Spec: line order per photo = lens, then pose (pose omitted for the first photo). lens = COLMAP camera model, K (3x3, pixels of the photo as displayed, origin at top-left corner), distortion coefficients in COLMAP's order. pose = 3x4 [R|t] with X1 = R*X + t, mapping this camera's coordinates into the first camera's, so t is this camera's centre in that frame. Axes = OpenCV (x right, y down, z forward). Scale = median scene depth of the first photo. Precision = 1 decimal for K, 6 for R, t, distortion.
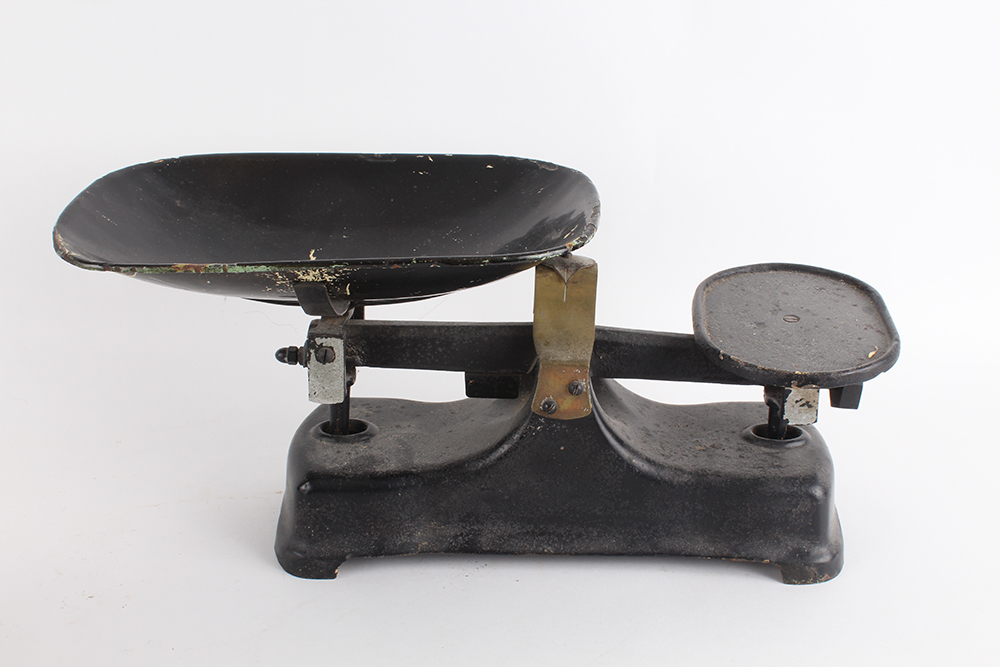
lens RADIAL K [[1223.7, 0, 500.0], [0, 1223.7, 333.5], [0, 0, 1]] dist [-0.094604, -0.003094]
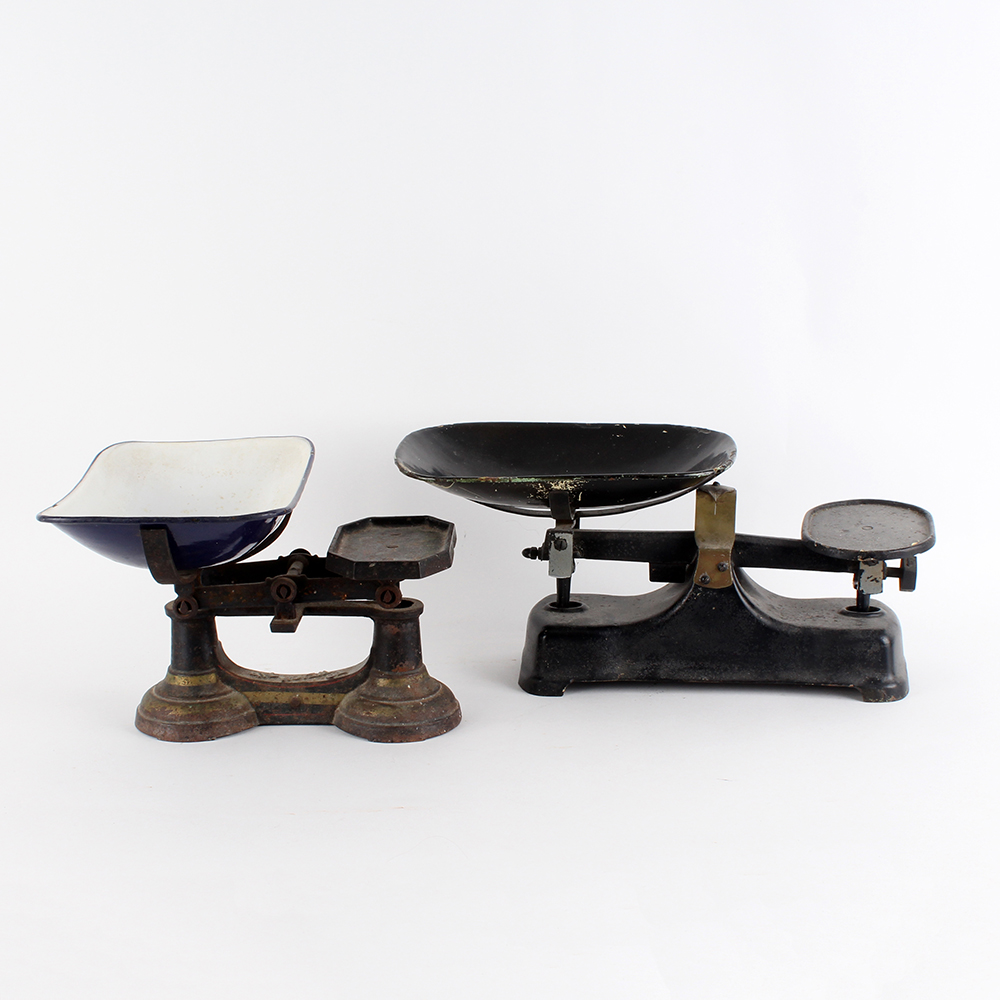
lens RADIAL K [[2002.0, 0, 500.0], [0, 2002.0, 500.0], [0, 0, 1]] dist [-0.038413, -0.095619]
pose [[0.997433, 0.003290, -0.071524, -0.036356], [-0.014961, 0.986471, -0.163254, 0.365994], [0.070019, 0.163905, 0.983988, -1.473461]]
